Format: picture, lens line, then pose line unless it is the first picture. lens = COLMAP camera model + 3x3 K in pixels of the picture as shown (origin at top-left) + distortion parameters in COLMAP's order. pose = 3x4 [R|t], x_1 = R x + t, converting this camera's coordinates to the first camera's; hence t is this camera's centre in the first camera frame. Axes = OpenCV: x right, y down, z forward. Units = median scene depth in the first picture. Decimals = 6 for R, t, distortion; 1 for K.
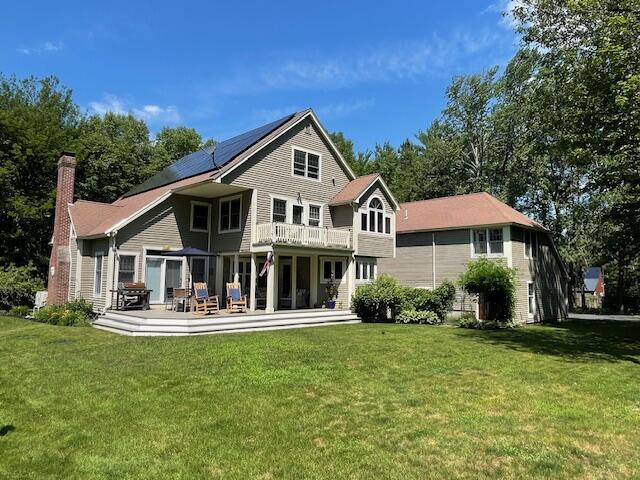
lens RADIAL K [[434.9, 0, 323.2], [0, 434.9, 240.5], [0, 0, 1]] dist [-0.037627, -0.001304]
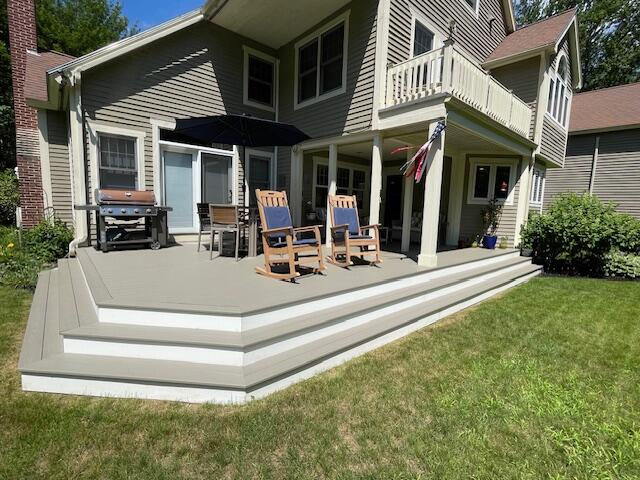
lens RADIAL K [[300.5, 0, 316.5], [0, 300.5, 240.3], [0, 0, 1]] dist [0.003960, 0.000304]
pose [[0.997517, 0.030717, -0.063376, -0.195397], [-0.017694, 0.980316, 0.196641, 0.076104], [0.068168, -0.195031, 0.978425, 0.631248]]
